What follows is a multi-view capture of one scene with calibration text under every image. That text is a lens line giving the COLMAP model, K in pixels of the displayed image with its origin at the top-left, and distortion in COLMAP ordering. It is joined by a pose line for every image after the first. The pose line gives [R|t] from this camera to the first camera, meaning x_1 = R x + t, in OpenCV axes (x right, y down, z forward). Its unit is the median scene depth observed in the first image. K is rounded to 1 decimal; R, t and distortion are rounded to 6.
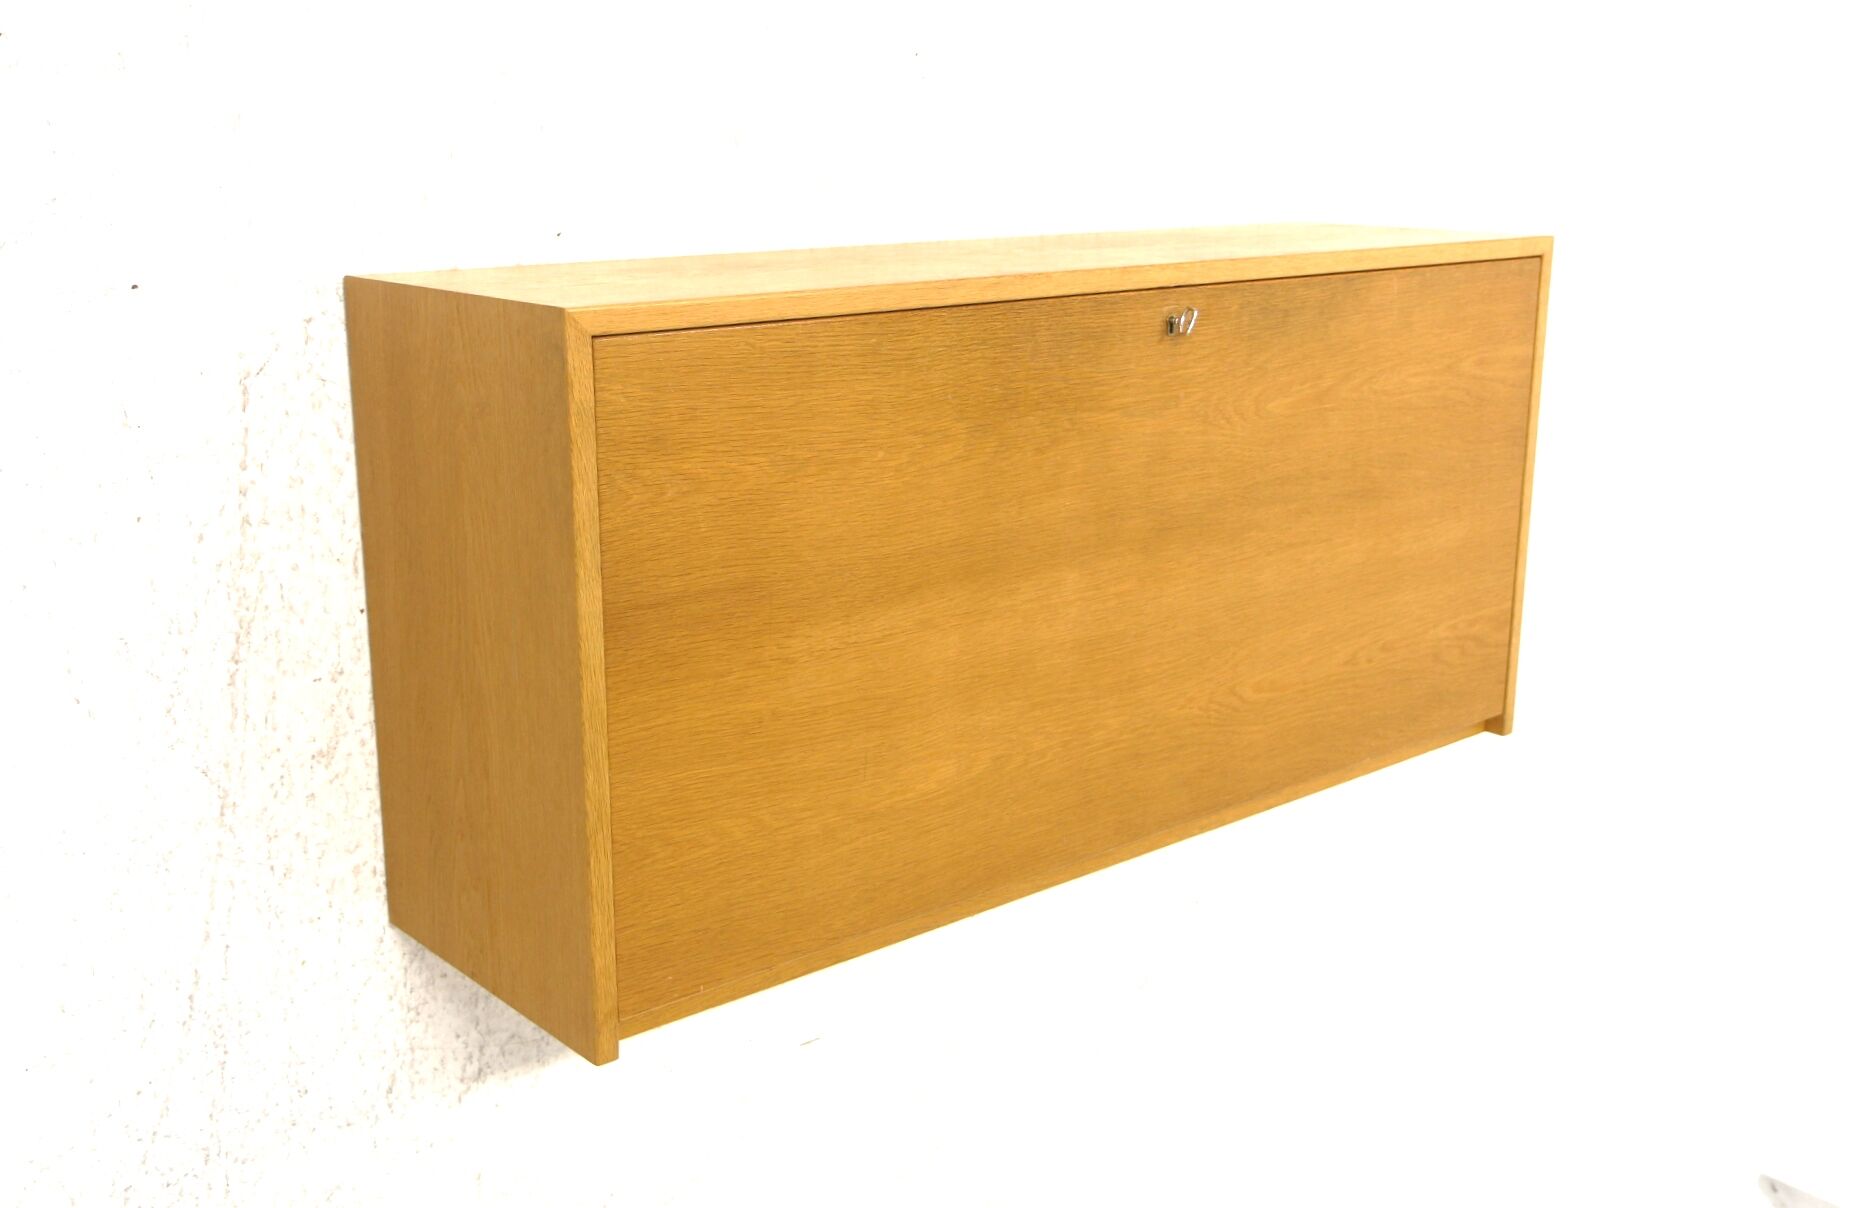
lens RADIAL K [[1983.2, 0, 937.0], [0, 1983.2, 604.0], [0, 0, 1]] dist [0.012118, 0.007314]
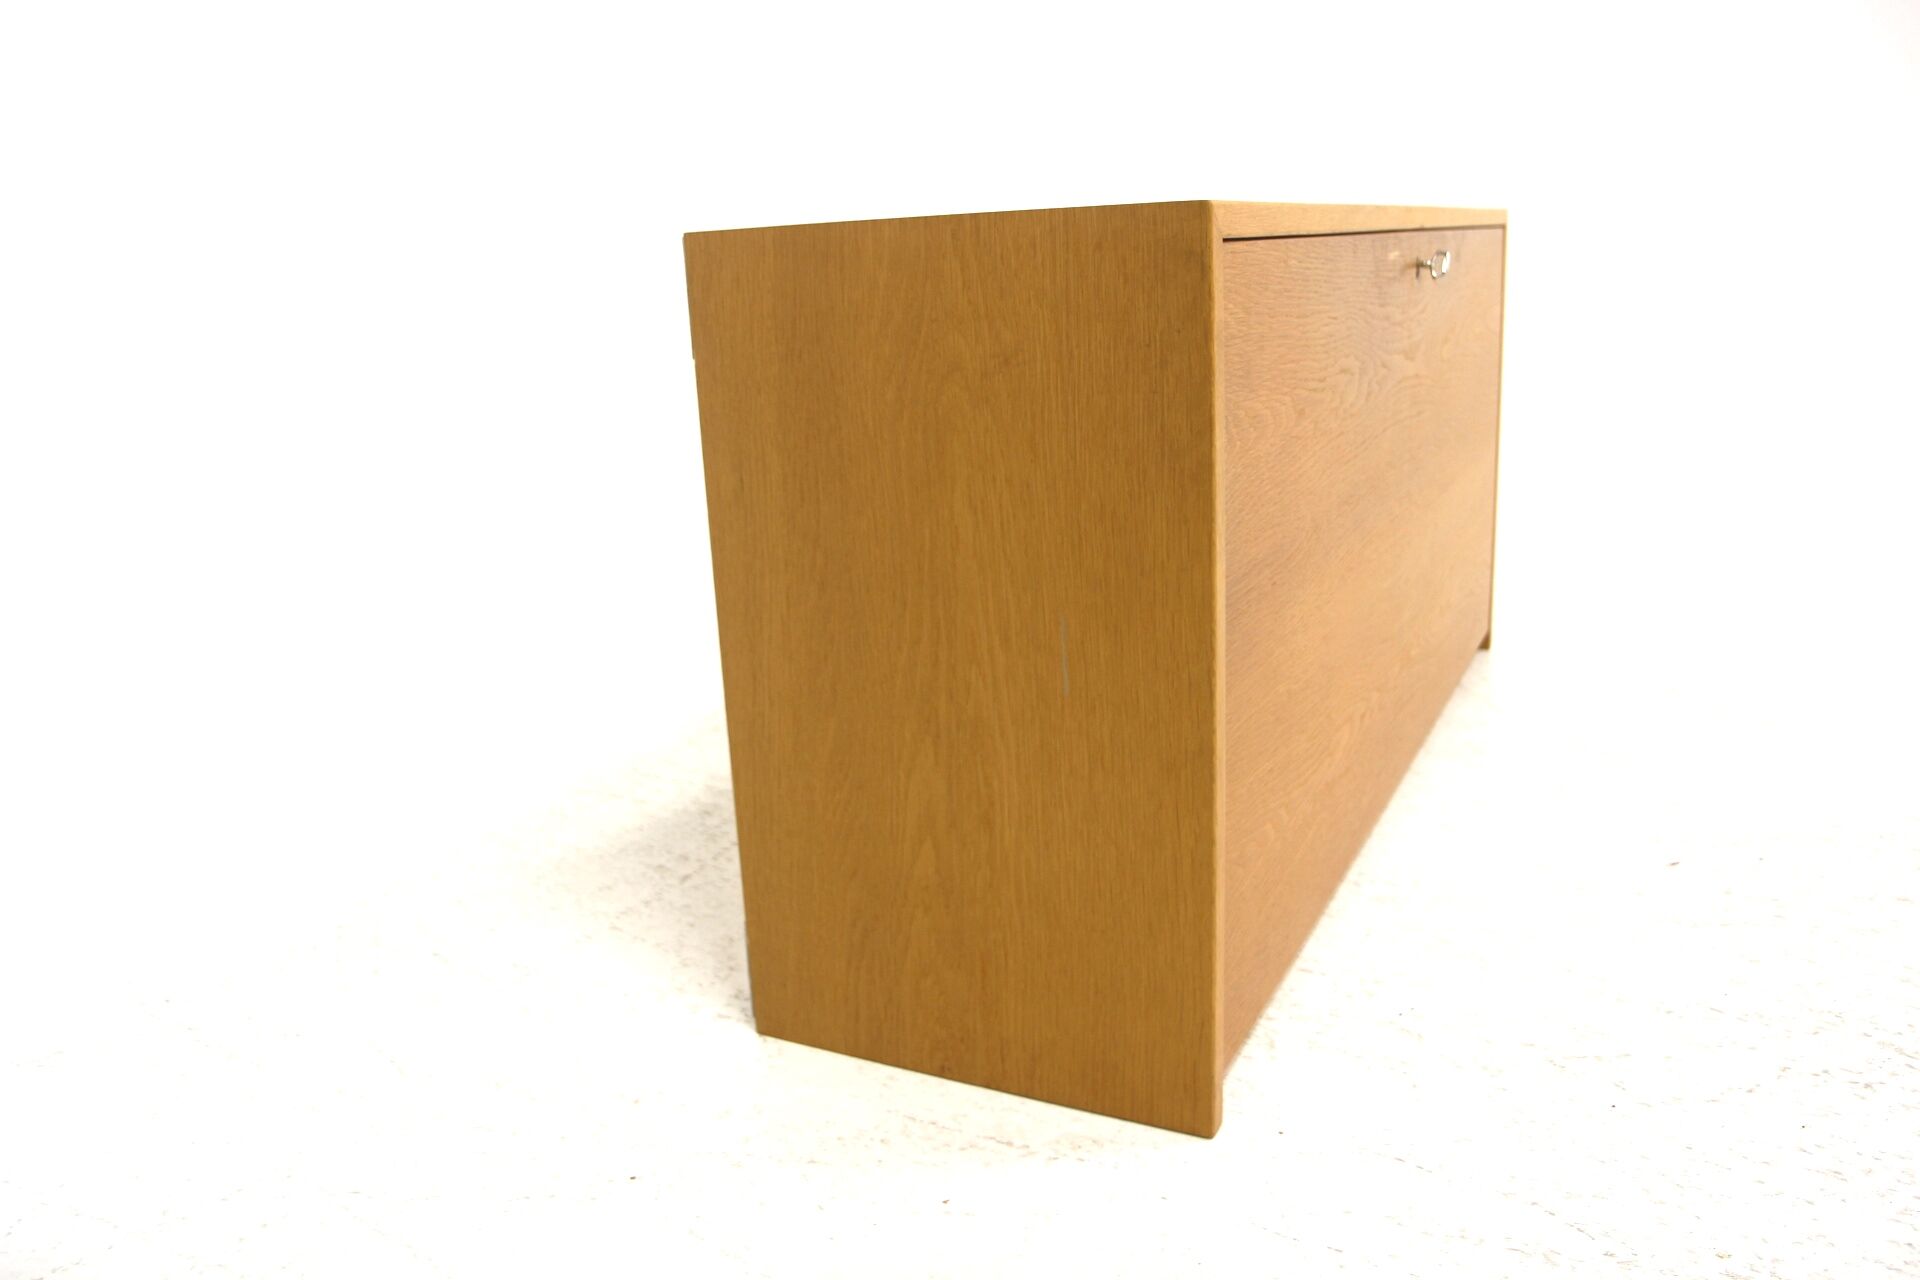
lens RADIAL K [[1516.2, 0, 960.0], [0, 1516.2, 640.0], [0, 0, 1]] dist [-0.003766, -0.000845]
pose [[0.923333, -0.140865, 0.357230, -0.431317], [0.143589, 0.989454, 0.019035, -0.002238], [-0.356144, 0.033719, 0.933822, 0.407224]]
